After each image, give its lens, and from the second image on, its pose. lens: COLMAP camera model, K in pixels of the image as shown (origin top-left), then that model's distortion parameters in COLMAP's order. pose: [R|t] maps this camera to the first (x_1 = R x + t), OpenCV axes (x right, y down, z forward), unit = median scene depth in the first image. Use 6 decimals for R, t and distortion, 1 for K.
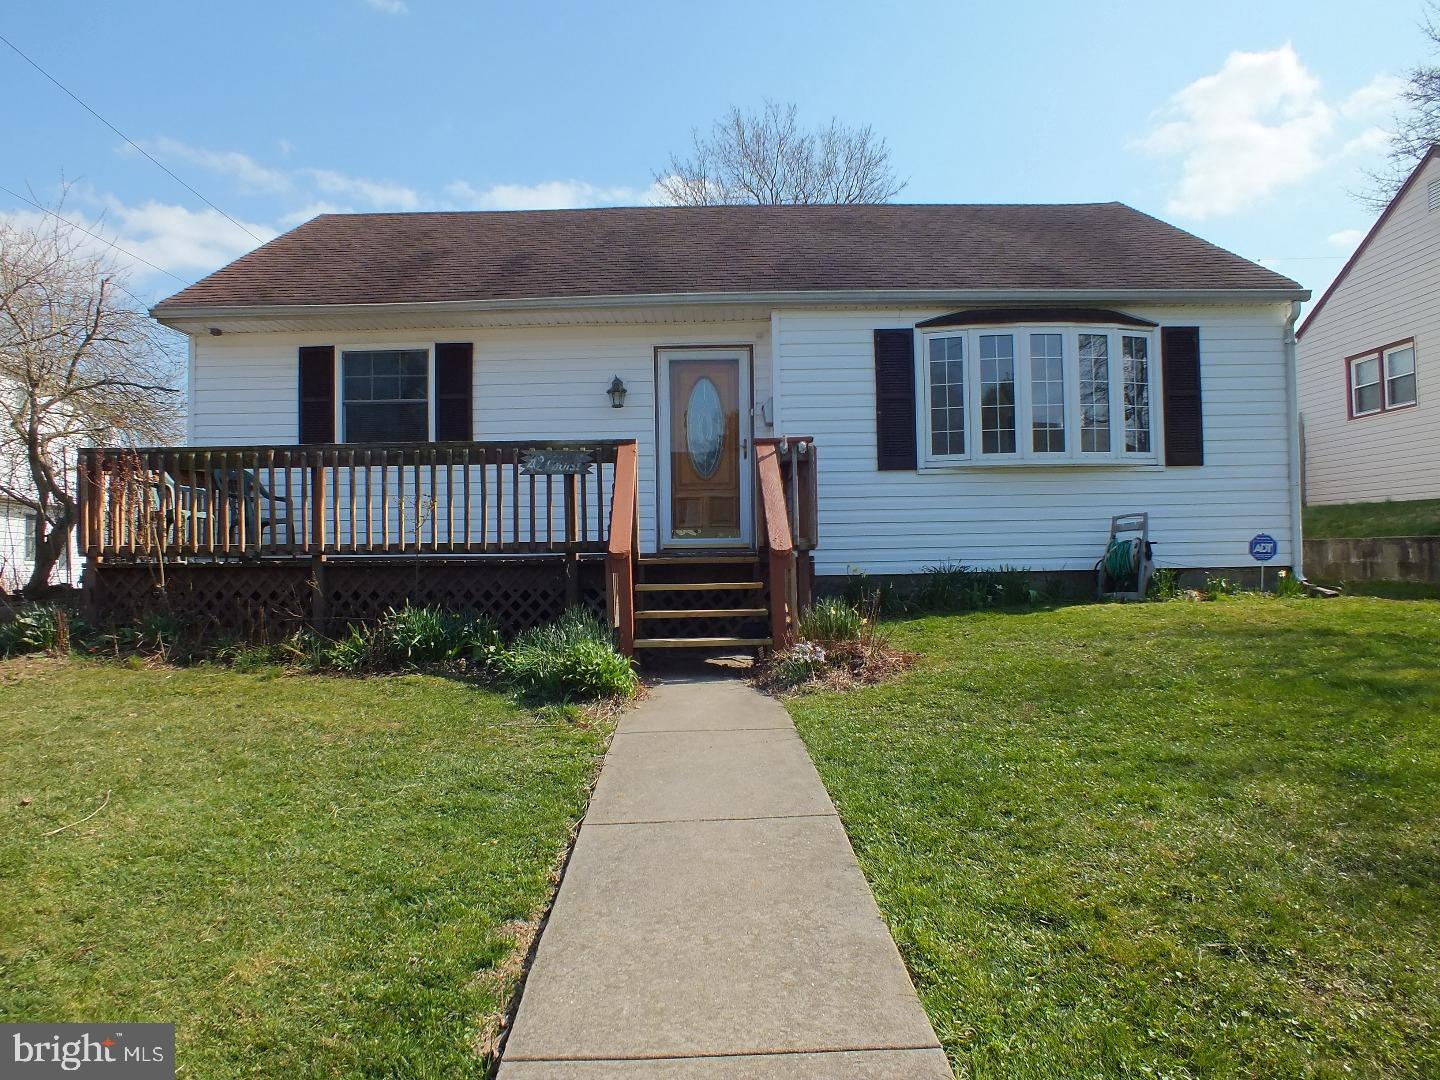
lens RADIAL K [[935.6, 0, 720.0], [0, 935.6, 540.0], [0, 0, 1]] dist [-0.041040, -0.000434]
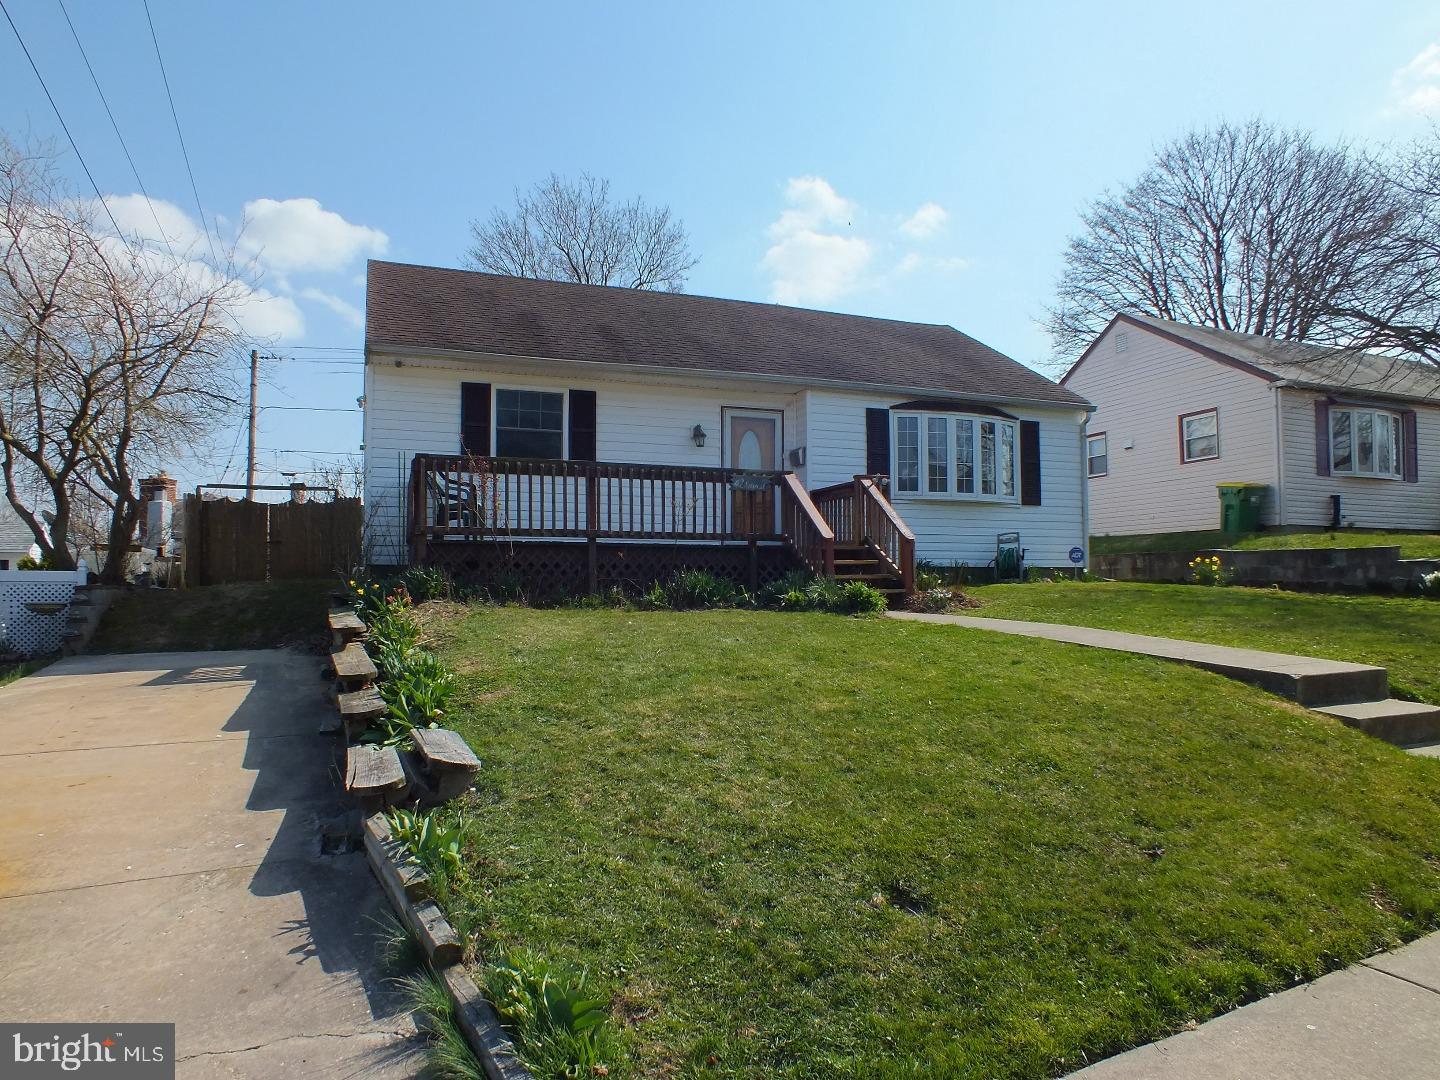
lens RADIAL K [[935.6, 0, 720.0], [0, 935.6, 540.0], [0, 0, 1]] dist [-0.041040, -0.000434]
pose [[0.934740, 0.032820, 0.353813, -0.599585], [-0.019373, 0.998951, -0.041482, 0.060971], [-0.354803, 0.031920, 0.934396, -0.349546]]
